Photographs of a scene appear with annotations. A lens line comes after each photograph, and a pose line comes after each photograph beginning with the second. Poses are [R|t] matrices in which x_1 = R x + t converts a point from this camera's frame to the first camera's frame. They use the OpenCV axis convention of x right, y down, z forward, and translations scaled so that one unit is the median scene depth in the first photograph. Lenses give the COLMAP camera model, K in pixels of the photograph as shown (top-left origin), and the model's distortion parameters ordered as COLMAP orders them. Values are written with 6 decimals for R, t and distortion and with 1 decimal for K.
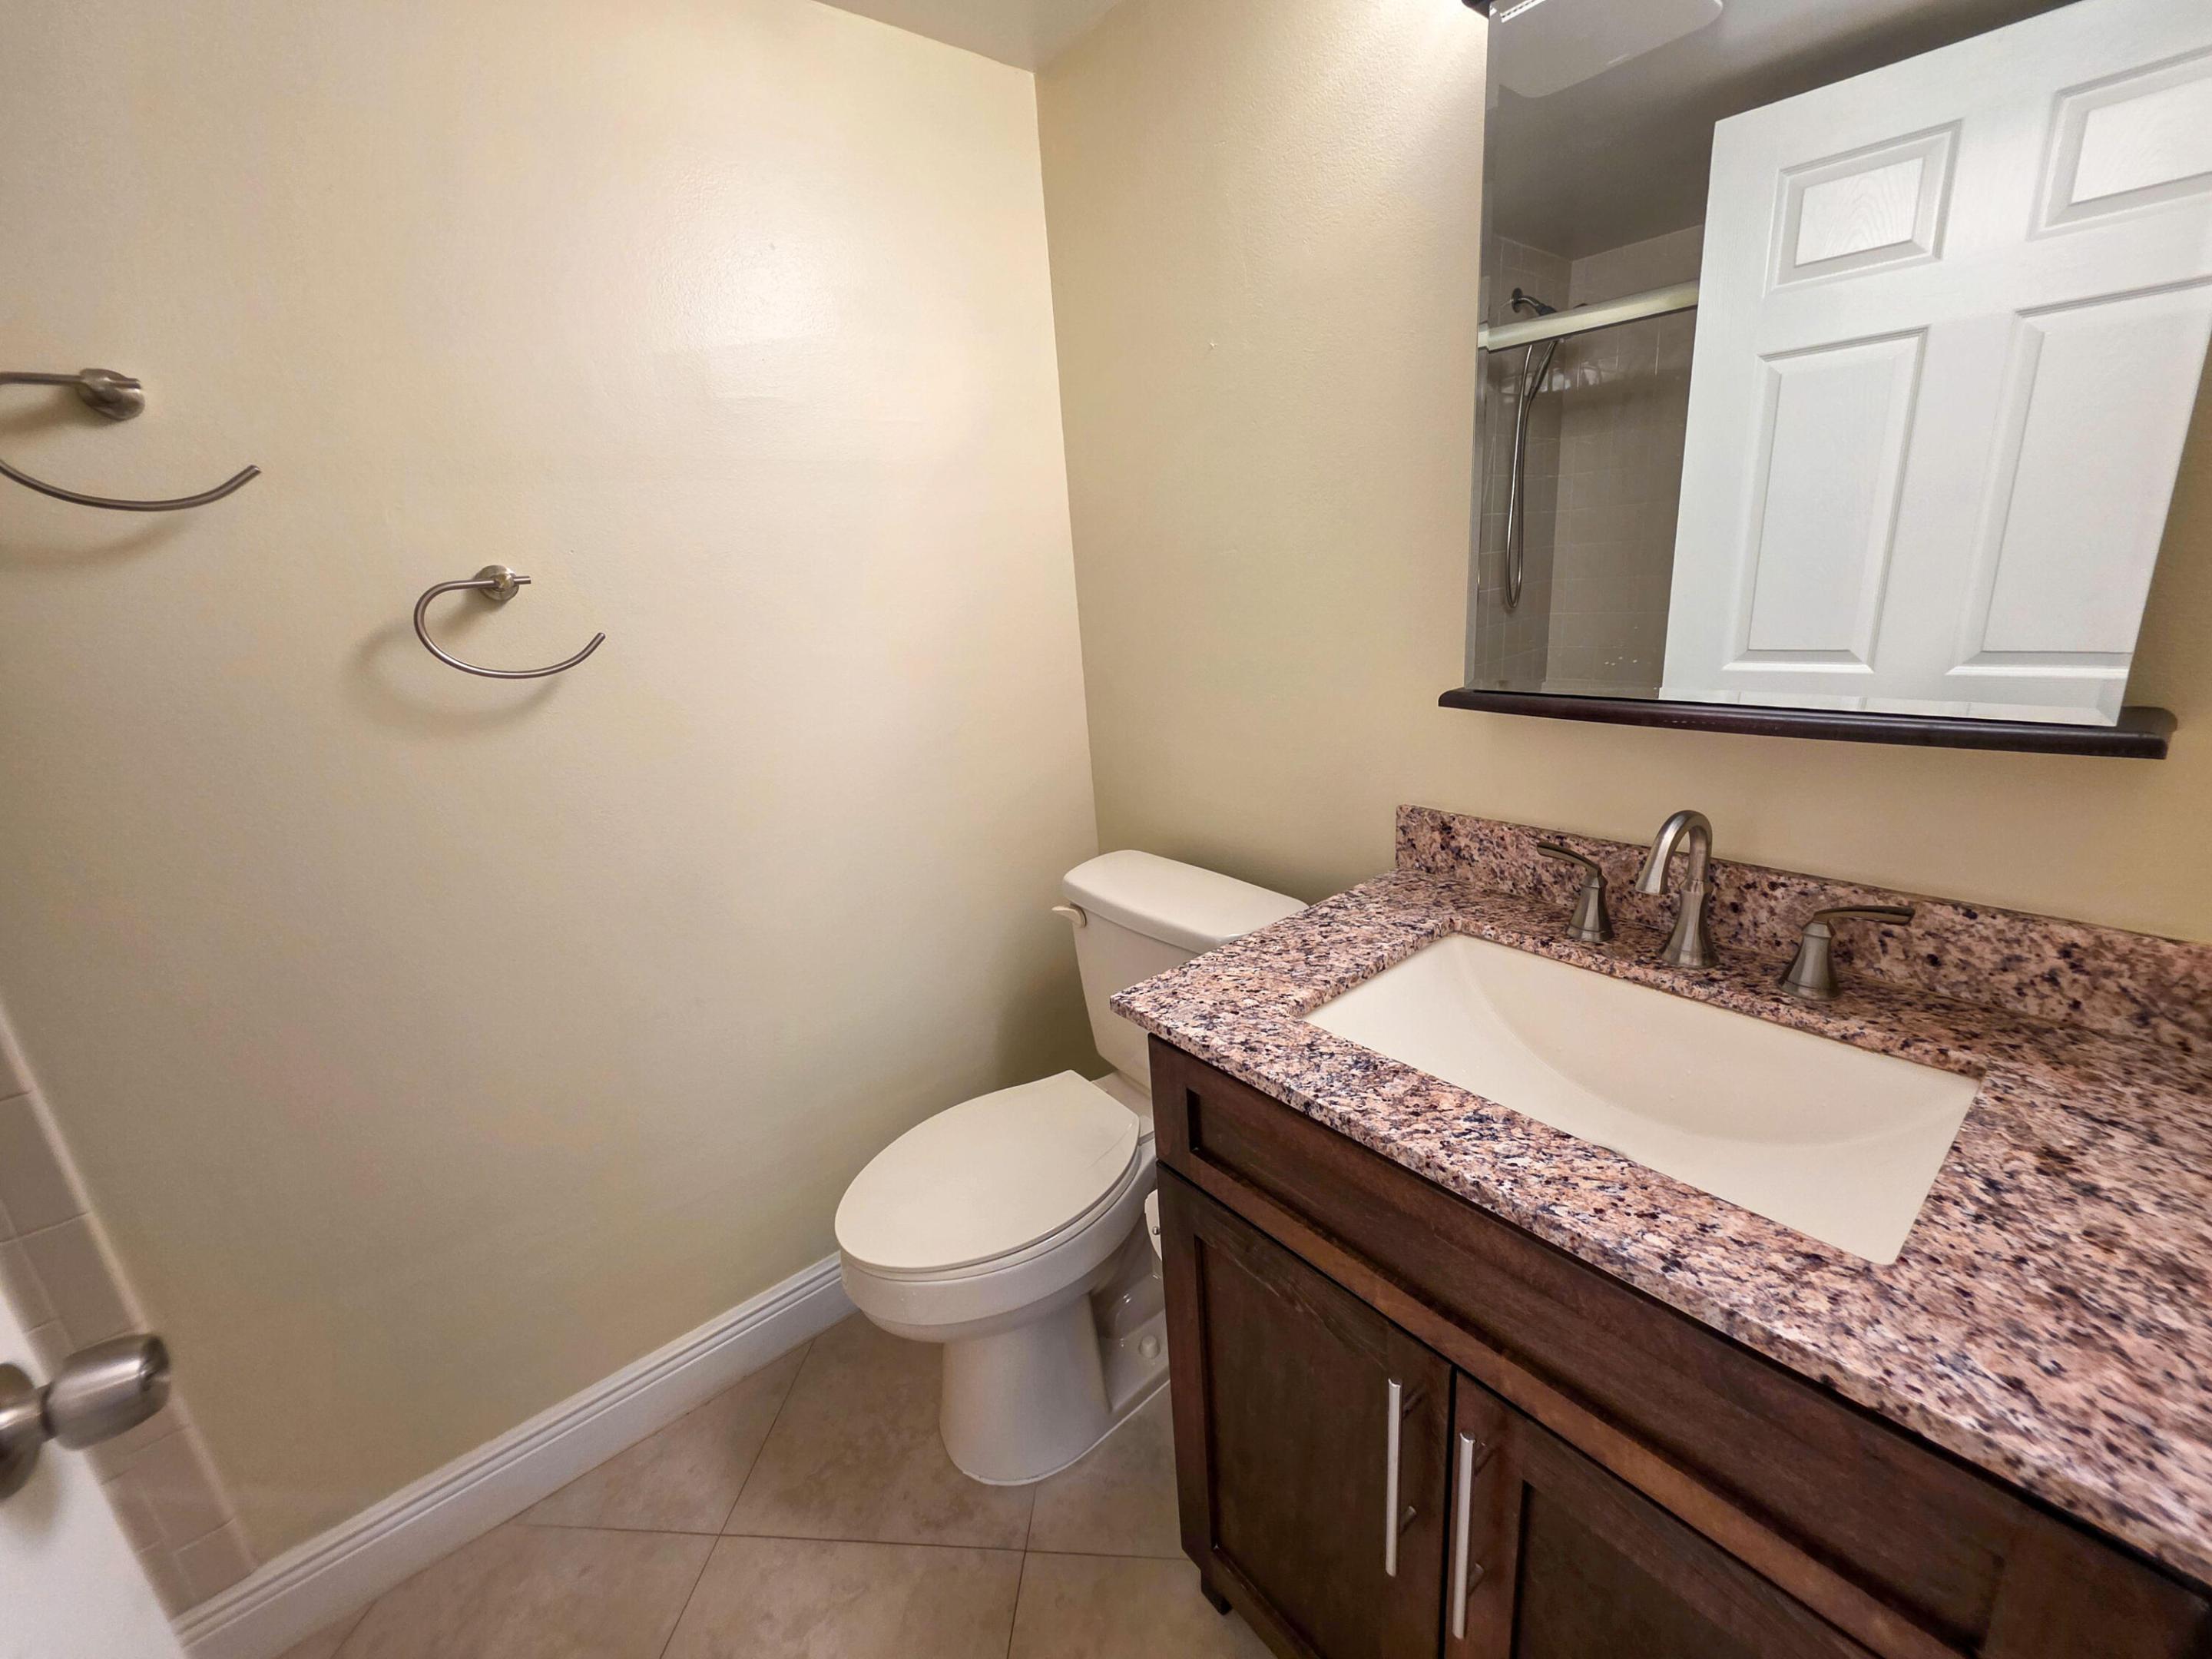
lens RADIAL K [[893.0, 0, 1099.8], [0, 893.0, 817.0], [0, 0, 1]] dist [-0.000287, -0.000090]
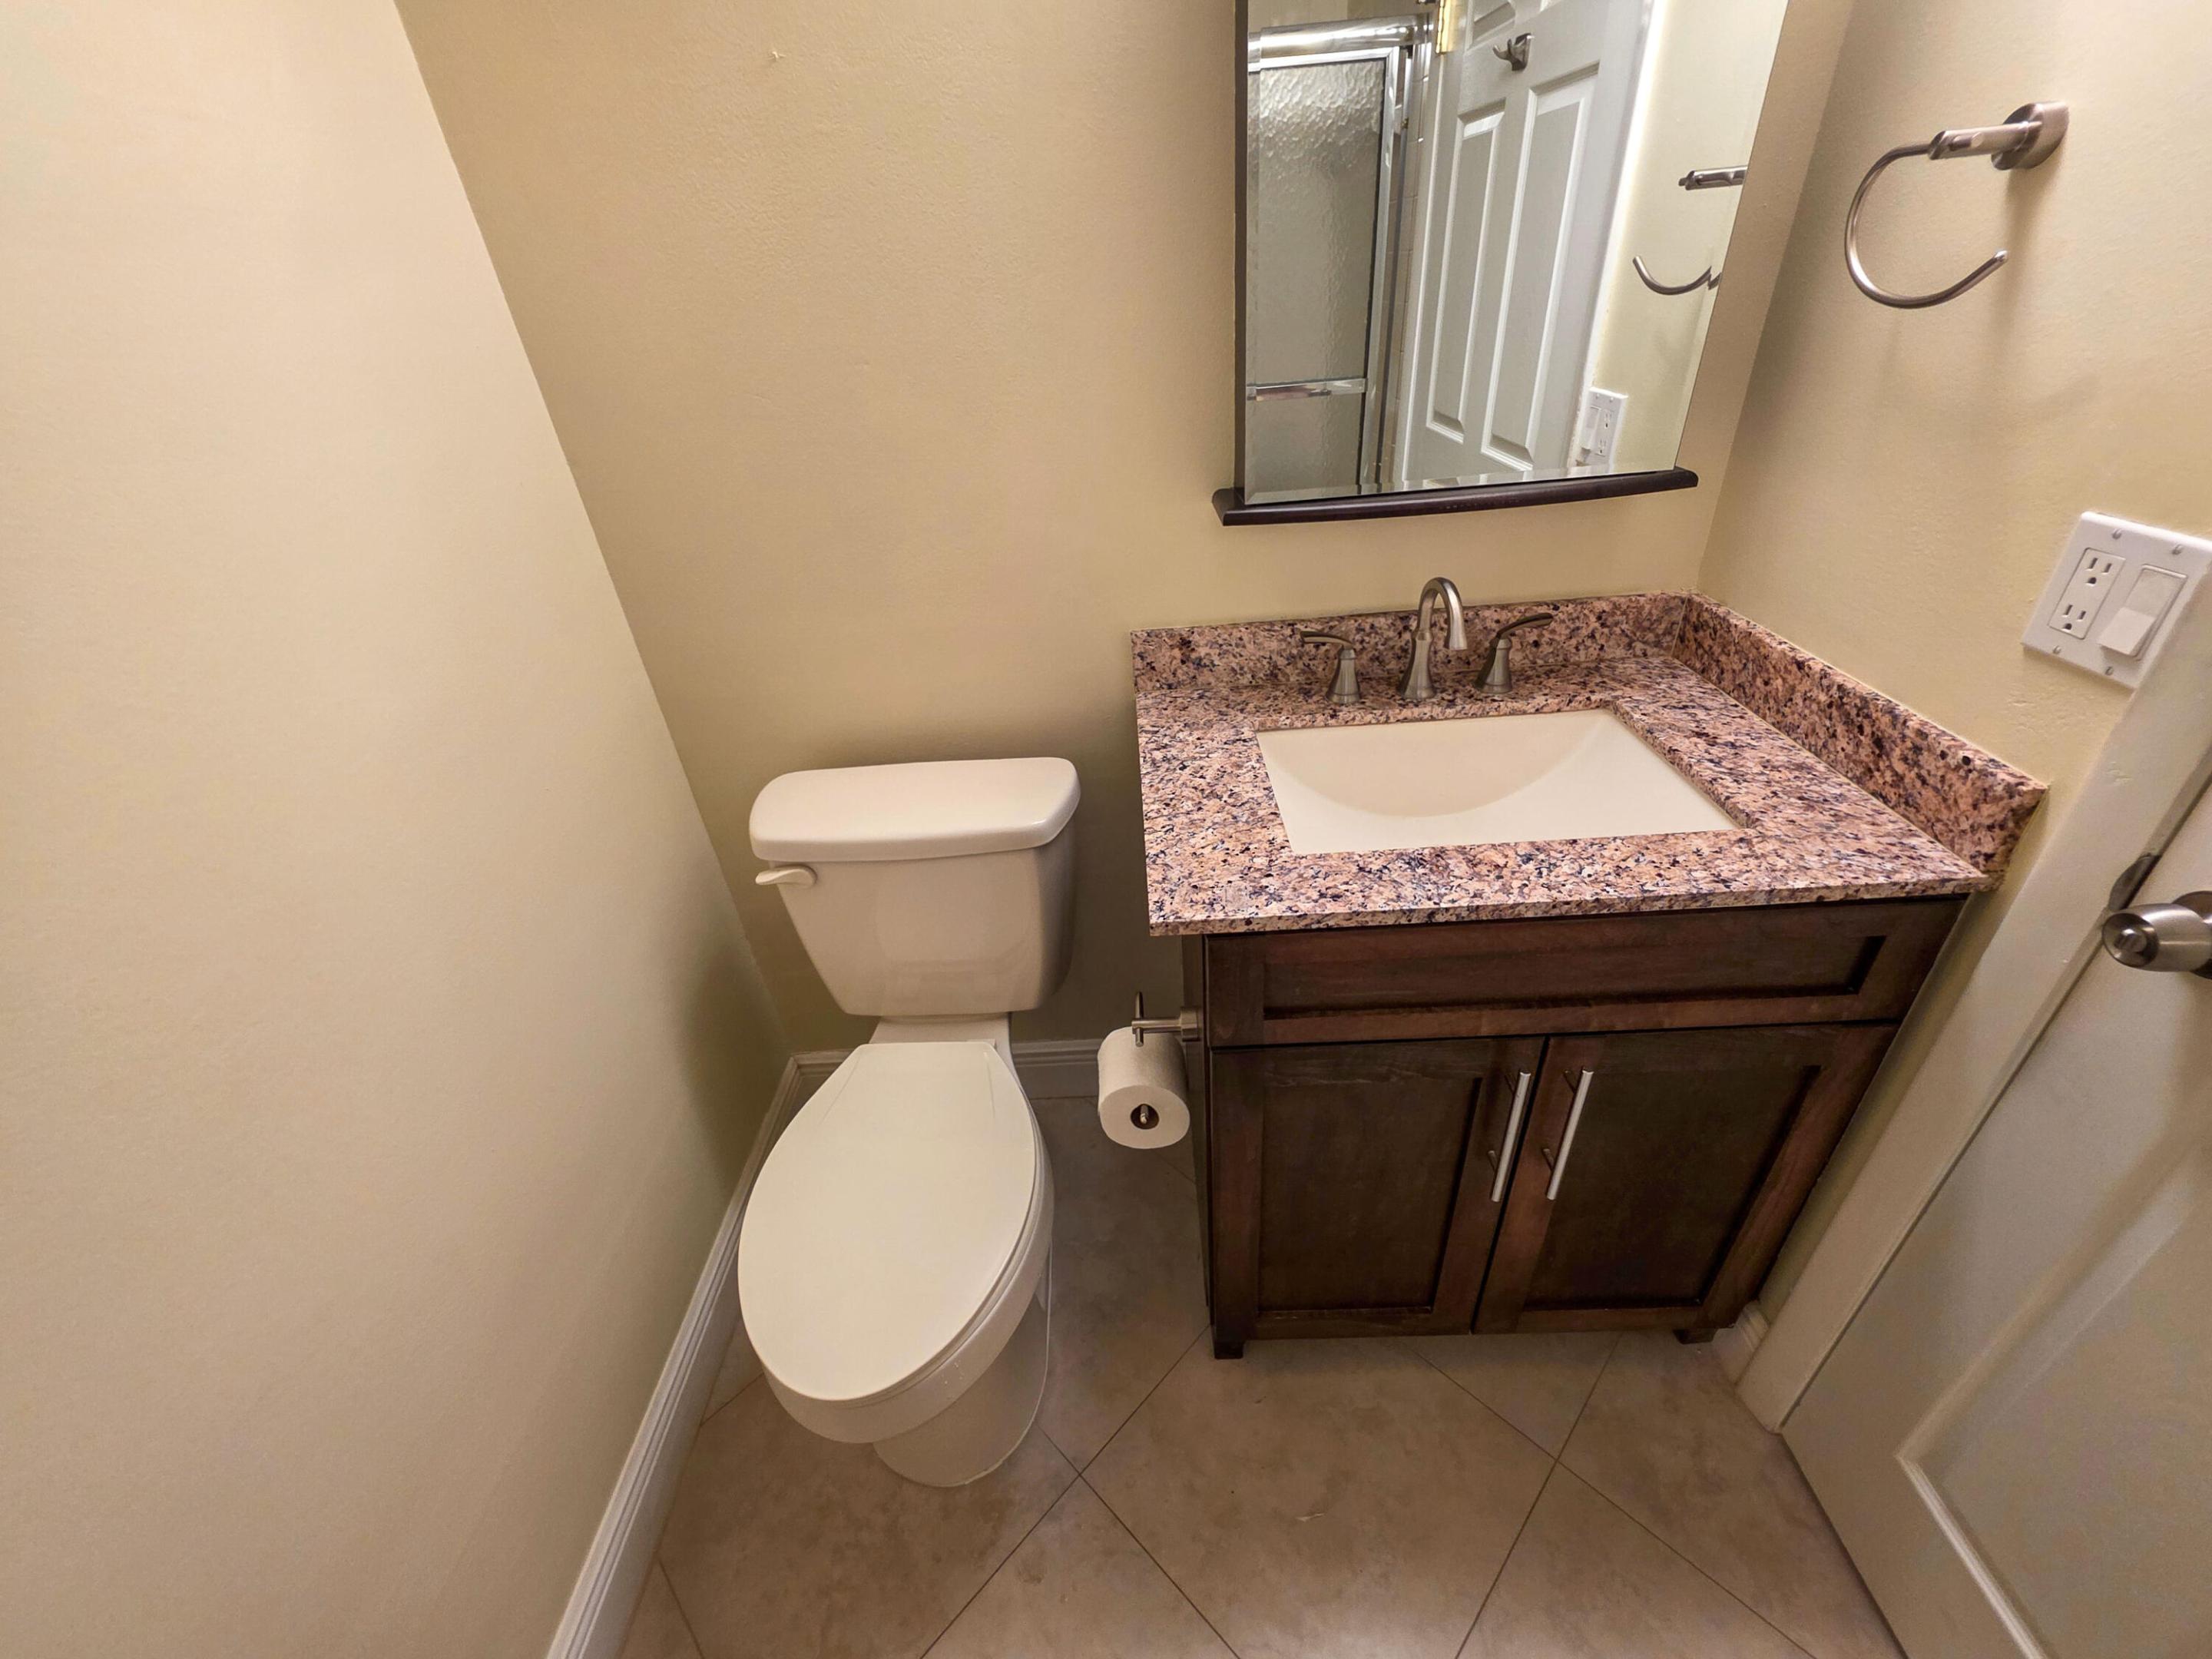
lens RADIAL K [[893.0, 0, 1099.8], [0, 893.0, 817.0], [0, 0, 1]] dist [-0.000287, -0.000090]
pose [[0.639143, -0.383919, 0.666410, -0.680151], [0.238659, 0.922725, 0.302689, -0.209636], [-0.731121, -0.034417, 0.681379, 0.517842]]
